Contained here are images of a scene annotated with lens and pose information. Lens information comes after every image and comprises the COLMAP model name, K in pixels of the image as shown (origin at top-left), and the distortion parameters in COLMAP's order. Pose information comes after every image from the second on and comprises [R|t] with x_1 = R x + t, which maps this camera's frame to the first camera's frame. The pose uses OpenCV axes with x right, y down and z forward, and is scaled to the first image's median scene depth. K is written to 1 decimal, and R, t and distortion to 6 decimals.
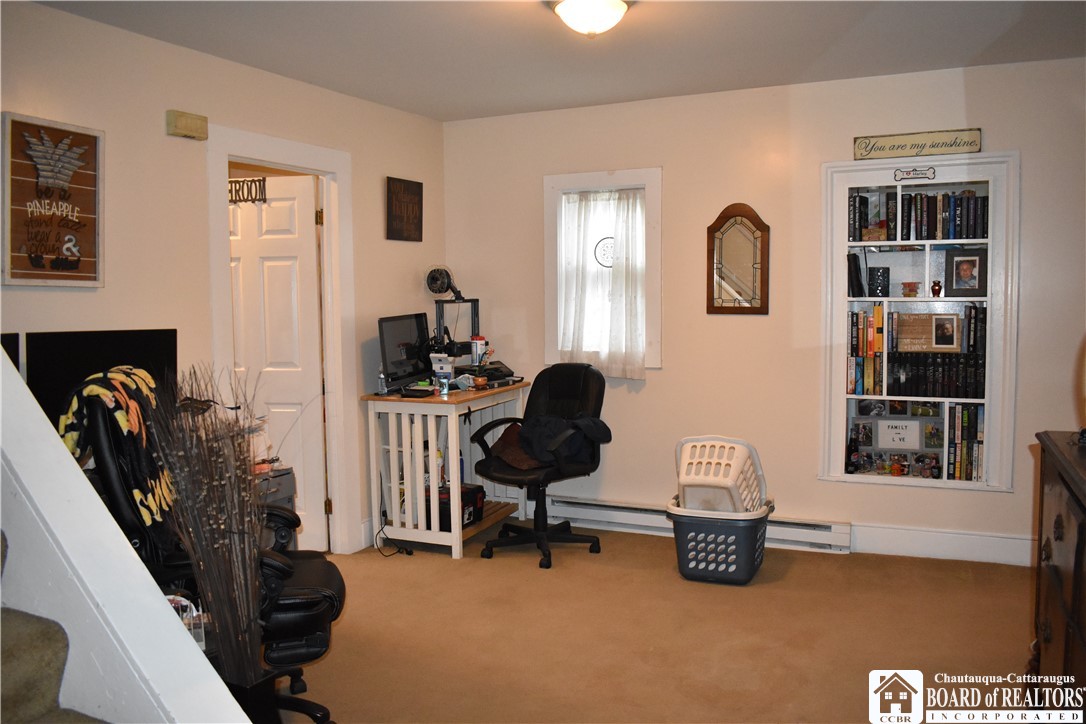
lens RADIAL K [[852.2, 0, 543.0], [0, 852.2, 362.0], [0, 0, 1]] dist [-0.096362, 0.005397]
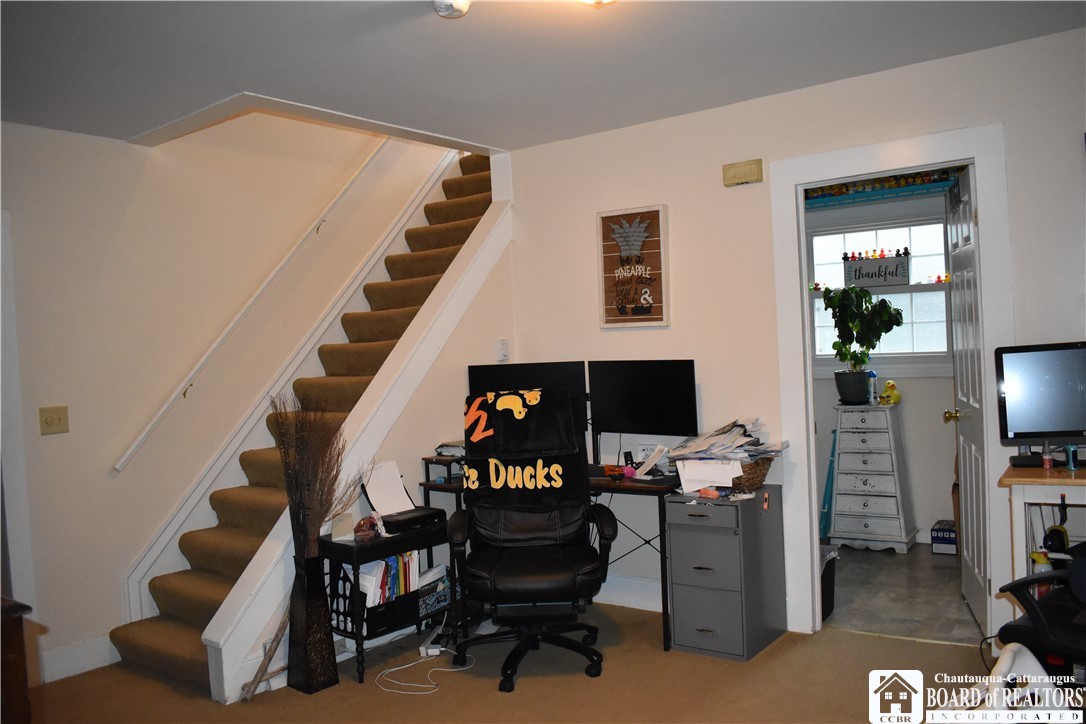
lens RADIAL K [[852.2, 0, 543.0], [0, 852.2, 362.0], [0, 0, 1]] dist [-0.096362, 0.005397]
pose [[-0.200938, 0.033441, -0.979033, 0.837109], [-0.023559, 0.998963, 0.038957, -0.084873], [0.979321, 0.030893, -0.199942, 1.129971]]
